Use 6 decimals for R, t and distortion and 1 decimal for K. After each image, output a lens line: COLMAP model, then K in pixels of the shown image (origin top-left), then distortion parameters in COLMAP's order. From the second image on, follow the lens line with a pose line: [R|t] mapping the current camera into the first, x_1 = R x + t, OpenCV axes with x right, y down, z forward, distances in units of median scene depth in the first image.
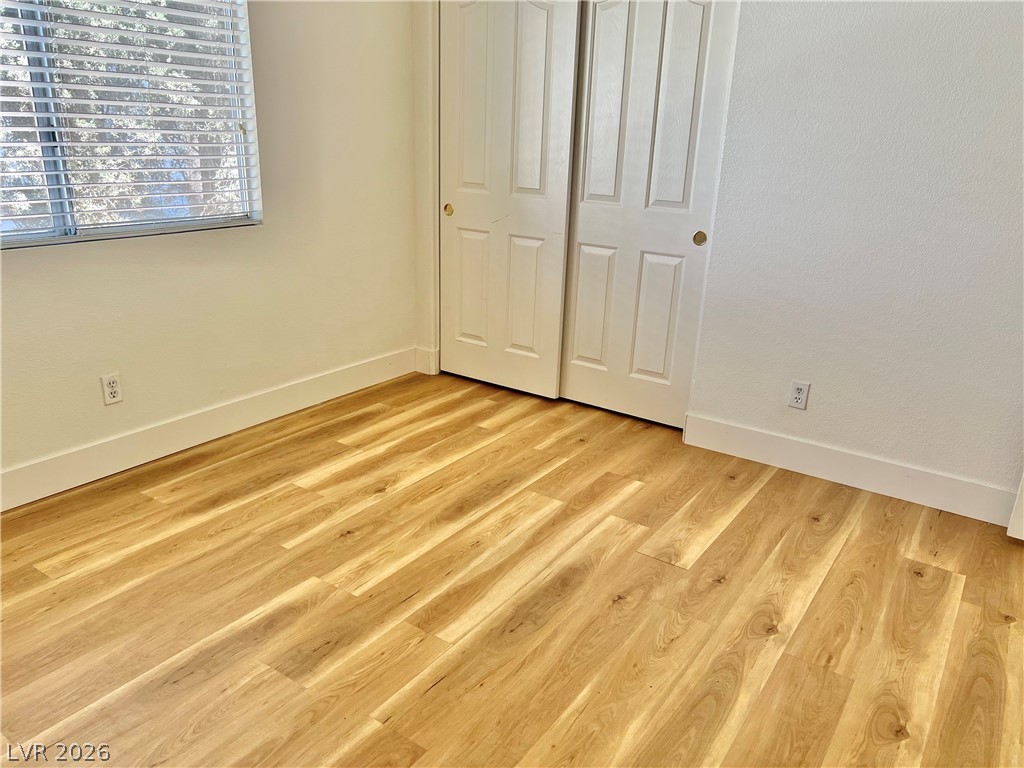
lens RADIAL K [[778.4, 0, 507.7], [0, 778.4, 383.6], [0, 0, 1]] dist [0.072329, -0.081178]
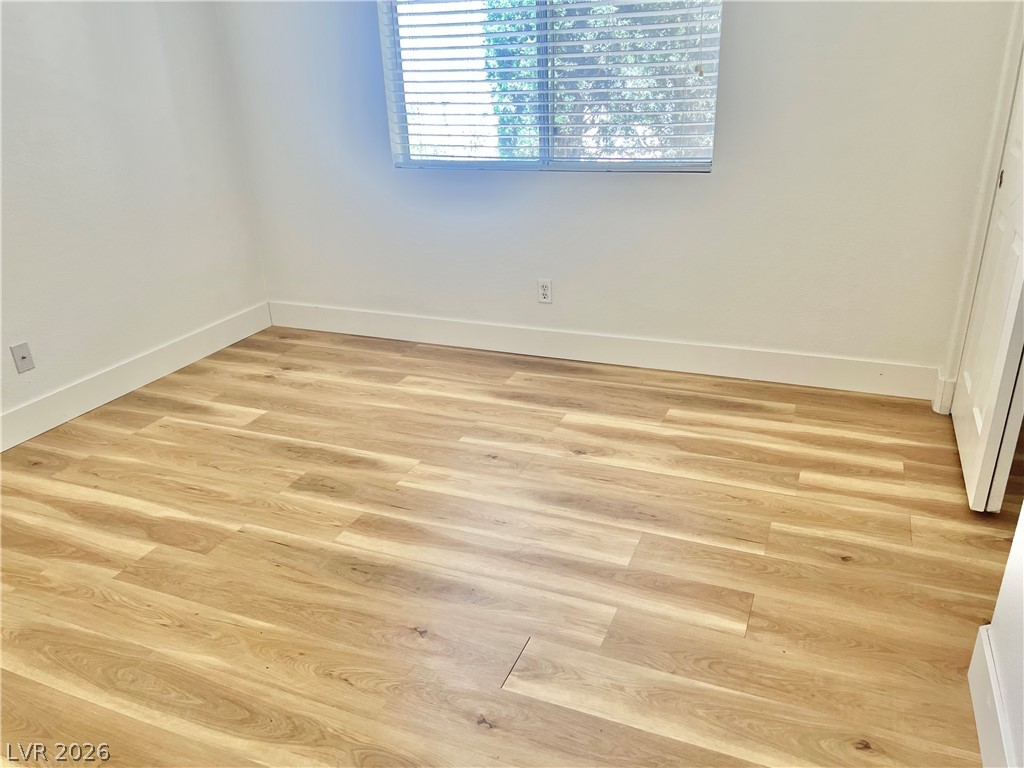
lens RADIAL K [[748.1, 0, 490.4], [0, 748.1, 374.2], [0, 0, 1]] dist [0.133322, -0.187953]
pose [[0.198699, 0.338554, -0.919728, 0.653610], [-0.264745, 0.922094, 0.282229, -0.192051], [0.943625, 0.187415, 0.272849, 0.622362]]
